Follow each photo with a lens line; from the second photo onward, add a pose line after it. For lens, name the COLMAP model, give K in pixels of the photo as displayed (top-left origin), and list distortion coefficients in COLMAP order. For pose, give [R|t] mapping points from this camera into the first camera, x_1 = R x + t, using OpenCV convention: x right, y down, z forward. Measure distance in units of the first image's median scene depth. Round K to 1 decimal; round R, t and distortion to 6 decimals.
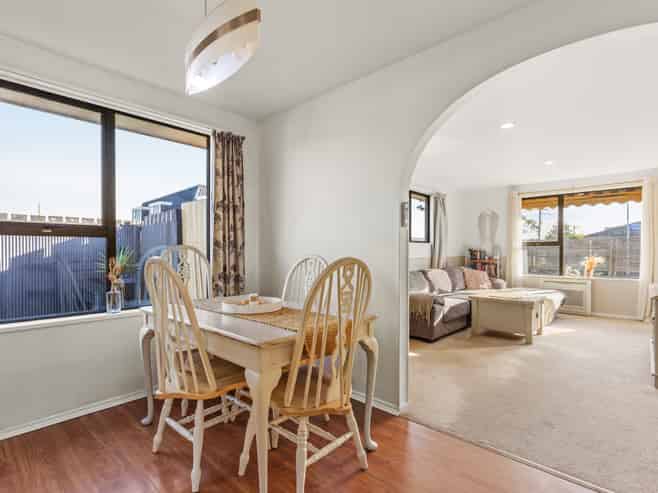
lens RADIAL K [[342.0, 0, 330.6], [0, 342.0, 251.1], [0, 0, 1]] dist [0.012714, -0.005149]
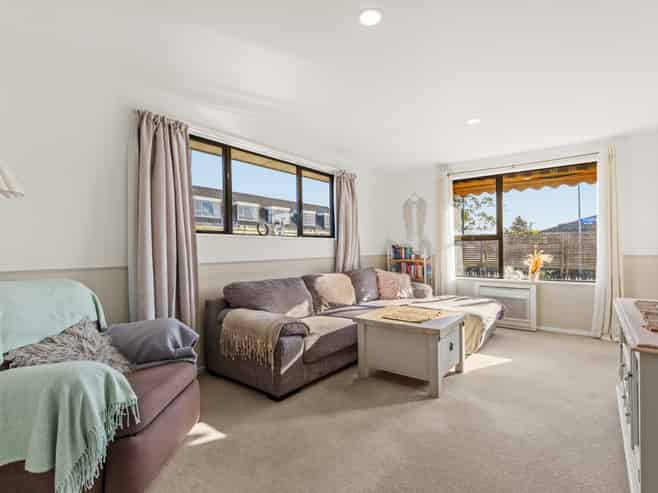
lens RADIAL K [[342.0, 0, 327.4], [0, 342.0, 245.8], [0, 0, 1]] dist [0.012714, -0.005149]
pose [[0.996839, -0.008154, 0.079032, 0.220354], [0.008828, 0.999928, -0.008176, -0.000575], [-0.078960, 0.008848, 0.996839, 0.256074]]
